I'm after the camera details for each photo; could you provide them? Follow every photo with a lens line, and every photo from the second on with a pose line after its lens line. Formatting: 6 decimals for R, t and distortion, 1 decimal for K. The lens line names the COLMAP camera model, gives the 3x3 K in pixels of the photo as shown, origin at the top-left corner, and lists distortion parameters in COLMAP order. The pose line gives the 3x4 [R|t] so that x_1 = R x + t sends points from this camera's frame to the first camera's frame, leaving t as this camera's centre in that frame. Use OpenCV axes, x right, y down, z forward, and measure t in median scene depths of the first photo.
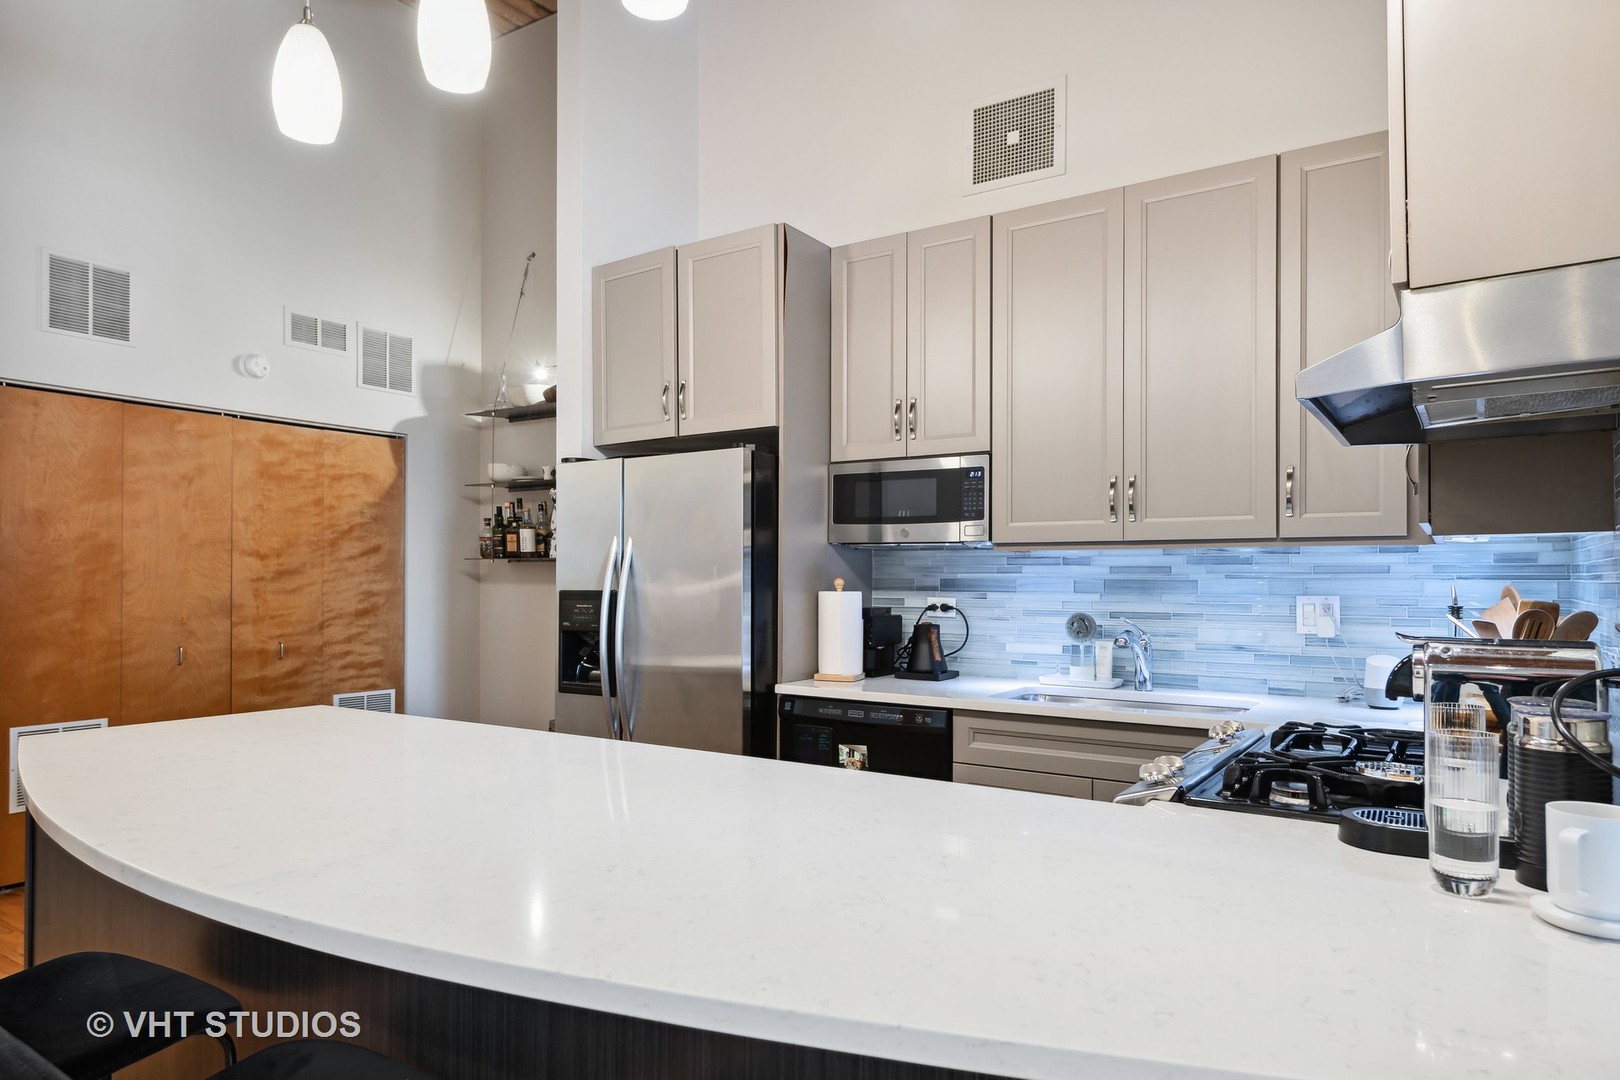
lens RADIAL K [[976.7, 0, 812.0], [0, 976.7, 579.7], [0, 0, 1]] dist [-0.000102, -0.000085]
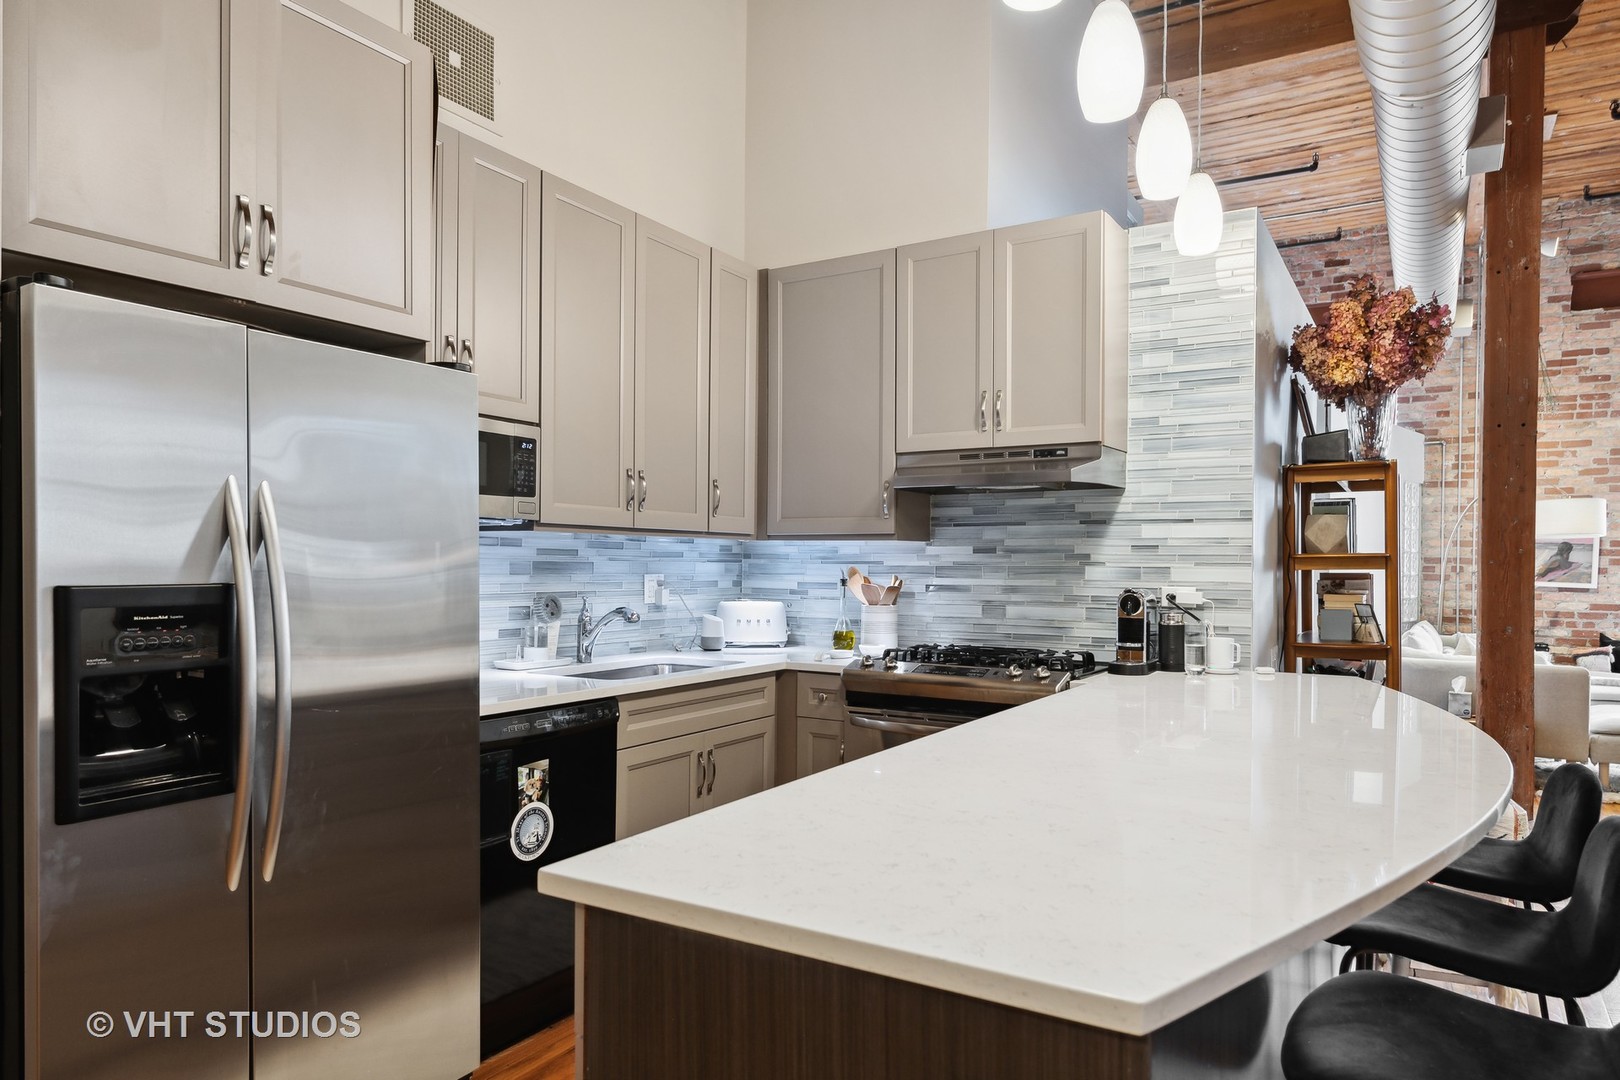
lens RADIAL K [[1018.4, 0, 815.0], [0, 1018.4, 572.5], [0, 0, 1]] dist [0.003231, 0.000349]
pose [[-0.051007, -0.010989, 0.998638, -0.823666], [-0.006524, 0.999922, 0.010670, -0.001636], [-0.998677, -0.005971, -0.051075, 0.806926]]
